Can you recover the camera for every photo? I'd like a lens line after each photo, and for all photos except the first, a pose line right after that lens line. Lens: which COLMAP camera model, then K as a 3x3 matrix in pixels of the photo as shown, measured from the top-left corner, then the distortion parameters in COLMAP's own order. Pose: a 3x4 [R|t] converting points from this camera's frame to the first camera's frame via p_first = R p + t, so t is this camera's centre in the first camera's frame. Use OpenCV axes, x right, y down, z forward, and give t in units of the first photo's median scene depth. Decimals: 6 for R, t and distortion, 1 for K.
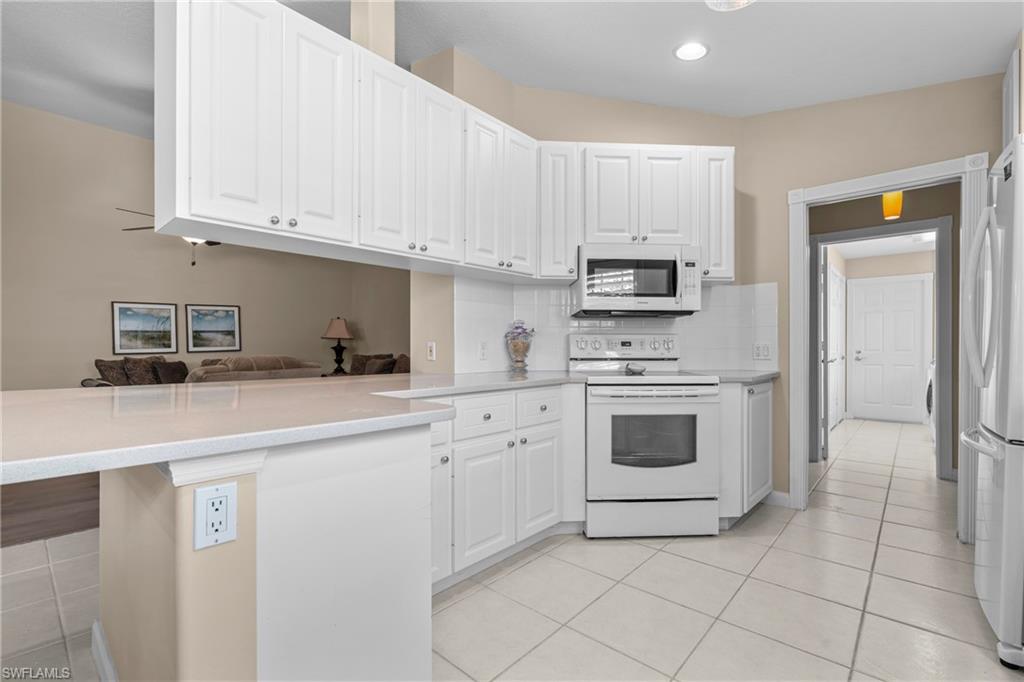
lens RADIAL K [[452.9, 0, 508.6], [0, 452.9, 352.0], [0, 0, 1]] dist [-0.005116, -0.000459]
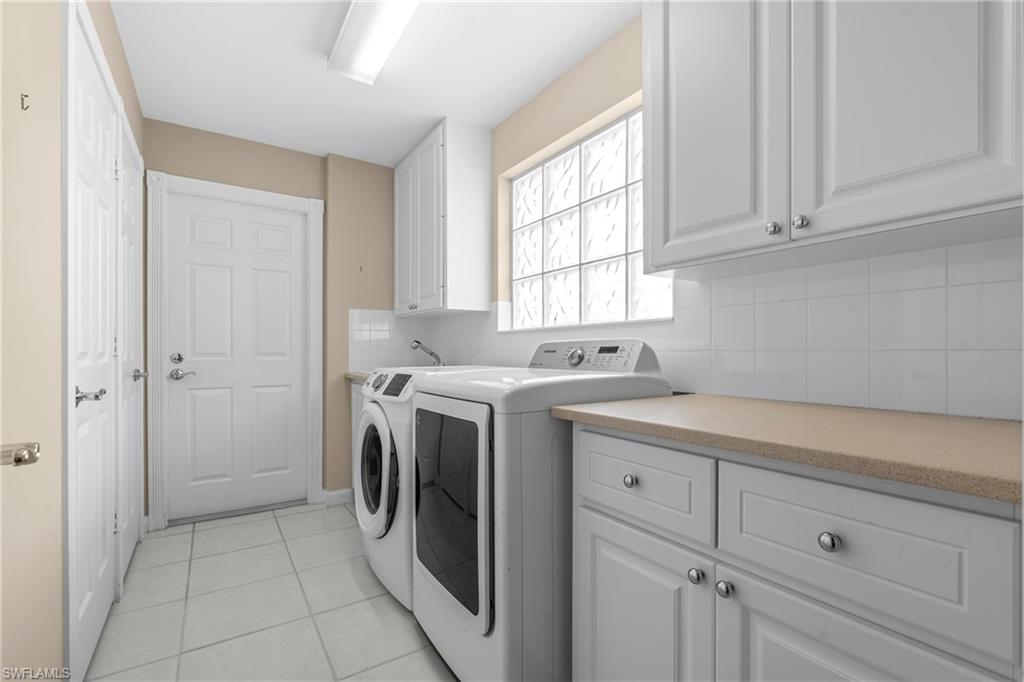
lens RADIAL K [[452.9, 0, 512.1], [0, 452.9, 347.2], [0, 0, 1]] dist [-0.005116, -0.000459]
pose [[0.244033, -0.004129, 0.969758, 0.457115], [0.004103, 0.999986, 0.003225, -0.010075], [-0.969758, 0.003192, 0.244047, 0.611902]]
